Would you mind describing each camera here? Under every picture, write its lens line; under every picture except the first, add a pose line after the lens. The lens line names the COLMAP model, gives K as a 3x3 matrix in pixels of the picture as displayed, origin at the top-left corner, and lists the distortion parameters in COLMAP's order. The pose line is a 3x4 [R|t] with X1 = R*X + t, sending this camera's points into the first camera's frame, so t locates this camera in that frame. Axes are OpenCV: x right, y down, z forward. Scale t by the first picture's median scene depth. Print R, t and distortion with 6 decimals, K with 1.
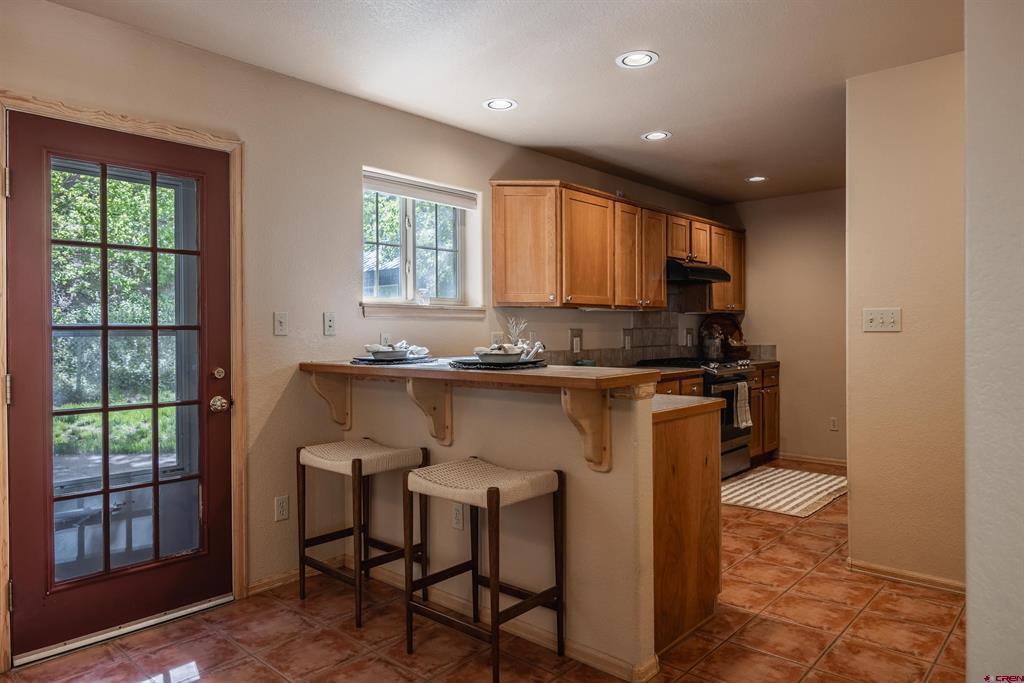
lens RADIAL K [[666.6, 0, 513.2], [0, 666.6, 335.5], [0, 0, 1]] dist [-0.006773, 0.000773]
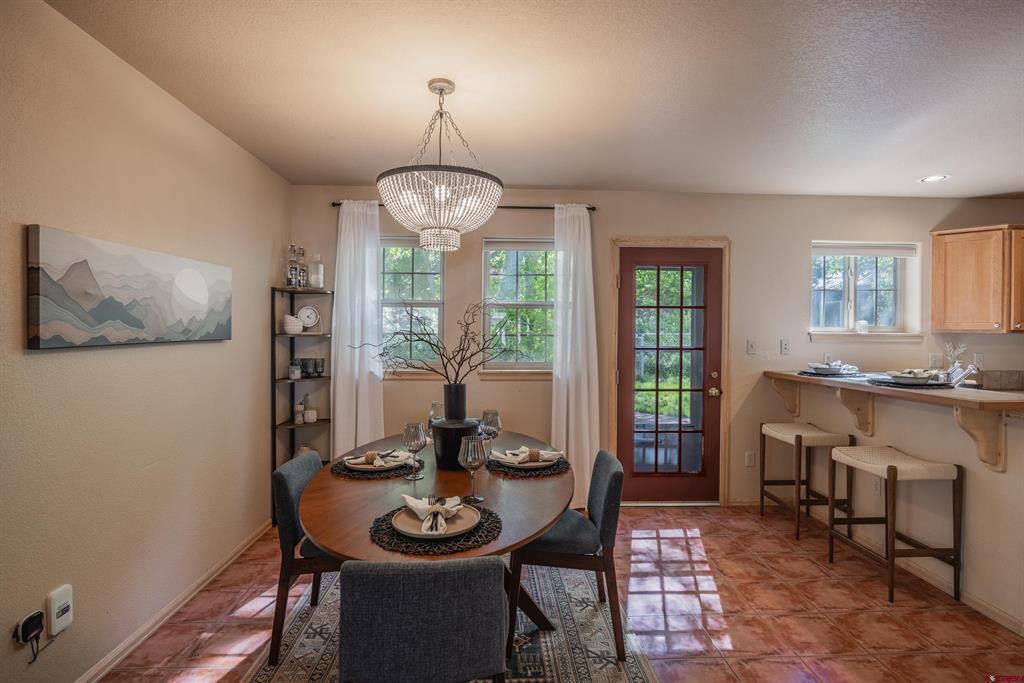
lens RADIAL K [[507.5, 0, 509.9], [0, 507.5, 337.8], [0, 0, 1]] dist [-0.004800, 0.000185]
pose [[0.700673, 0.018053, -0.713254, 0.132282], [-0.014956, 0.999832, 0.010615, -0.047046], [0.713326, 0.003230, 0.700825, -0.321806]]
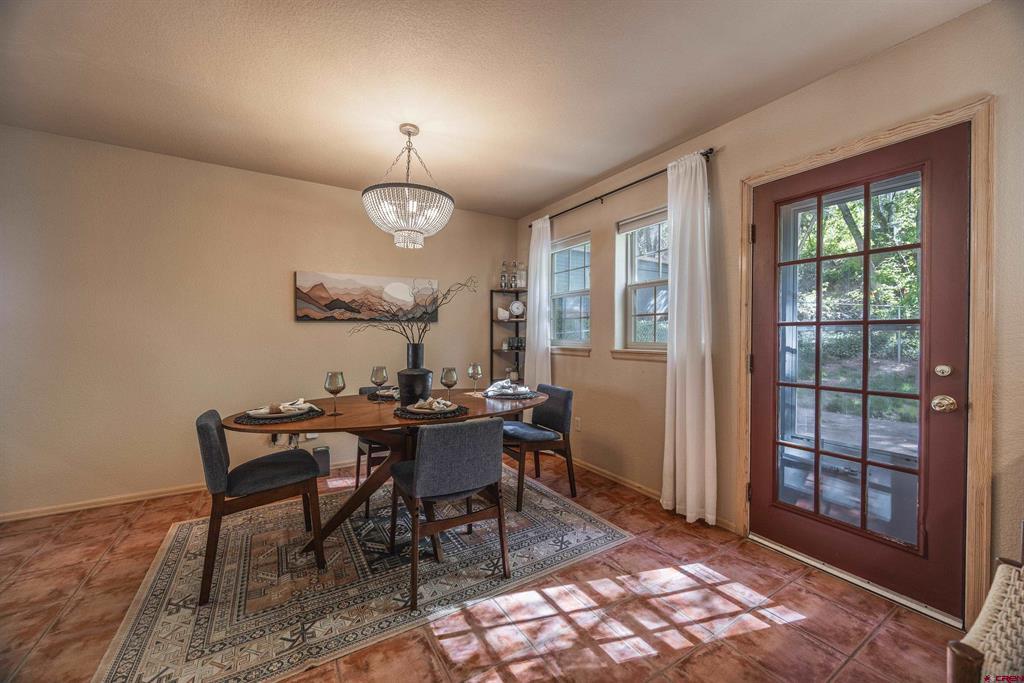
lens RADIAL K [[384.6, 0, 507.6], [0, 384.6, 337.2], [0, 0, 1]] dist [-0.009651, -0.000030]
pose [[-0.285295, 0.009940, -0.958388, 0.228963], [-0.007913, 0.999888, 0.012726, 0.009174], [0.958407, 0.011214, -0.285185, 0.566074]]
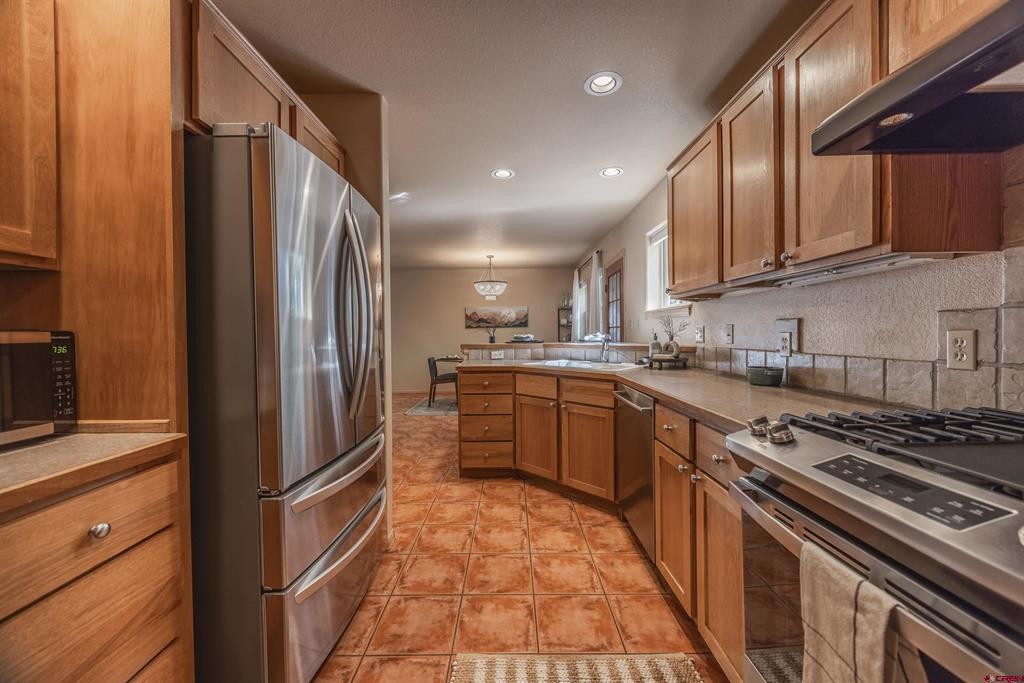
lens RADIAL K [[384.6, 0, 509.4], [0, 384.6, 337.7], [0, 0, 1]] dist [-0.009651, -0.000030]
pose [[-0.745551, 0.021036, -0.666116, 0.885712], [0.009710, 0.999738, 0.020704, -0.004026], [0.666377, 0.008968, -0.745561, 1.827836]]
